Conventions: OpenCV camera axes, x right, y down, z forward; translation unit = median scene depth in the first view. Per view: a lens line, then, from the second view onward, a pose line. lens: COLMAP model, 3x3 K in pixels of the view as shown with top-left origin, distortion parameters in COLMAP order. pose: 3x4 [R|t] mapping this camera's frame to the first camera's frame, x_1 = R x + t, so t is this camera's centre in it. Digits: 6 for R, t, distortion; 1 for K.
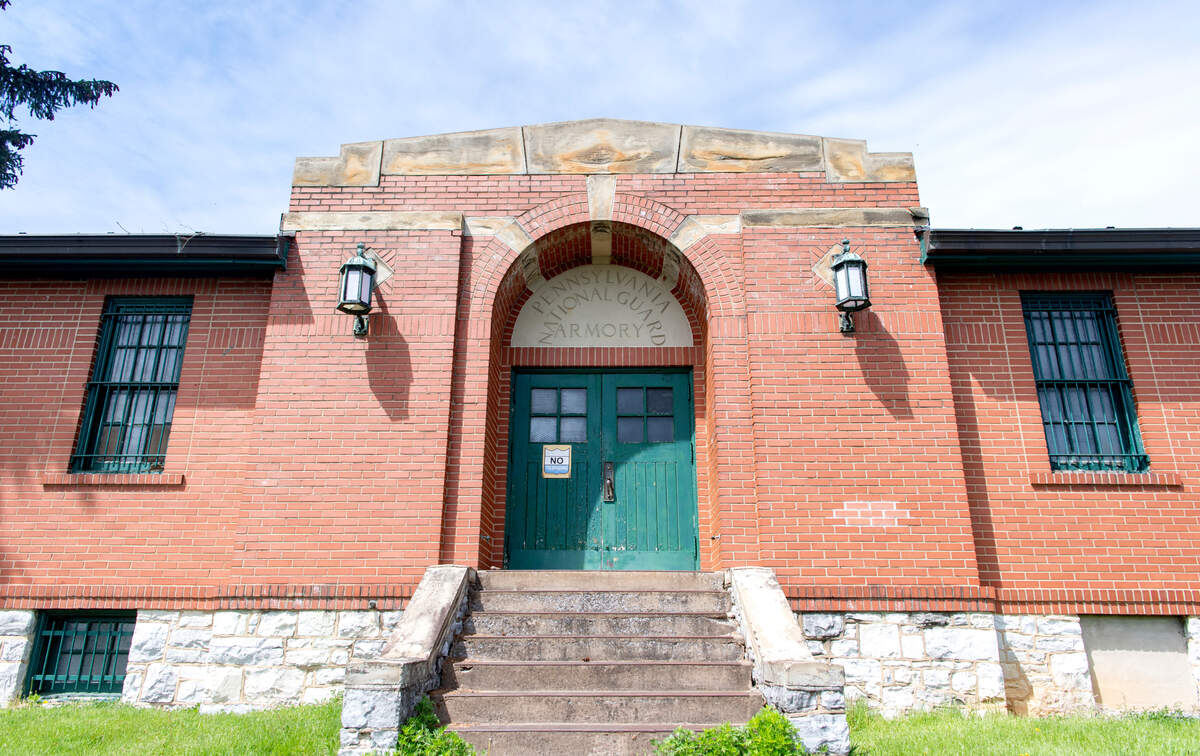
lens RADIAL K [[809.4, 0, 600.9], [0, 809.4, 349.5], [0, 0, 1]] dist [0.001694, 0.001752]
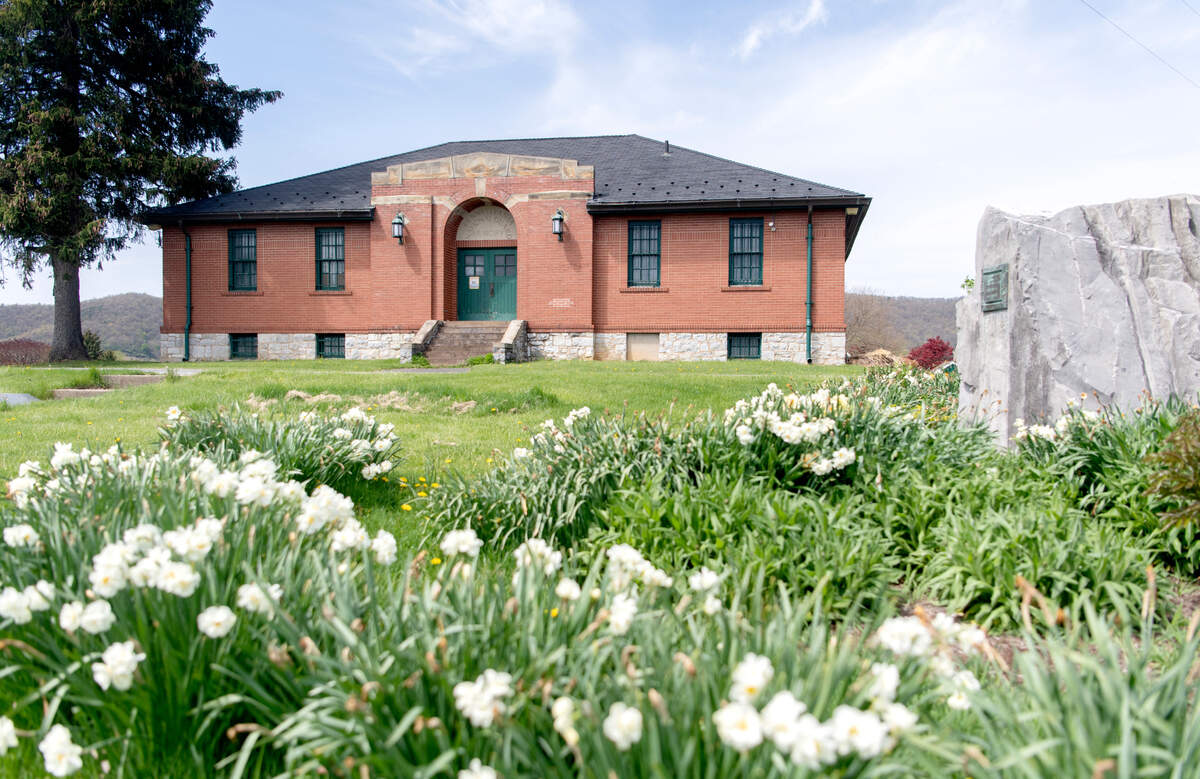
lens RADIAL K [[1022.5, 0, 600.0], [0, 1022.5, 389.5], [0, 0, 1]] dist [0.055298, 0.001401]
pose [[0.983380, 0.003365, -0.181526, 1.086156], [0.059817, 0.938000, 0.341436, -0.746761], [0.171420, -0.346620, 0.922209, -2.483630]]
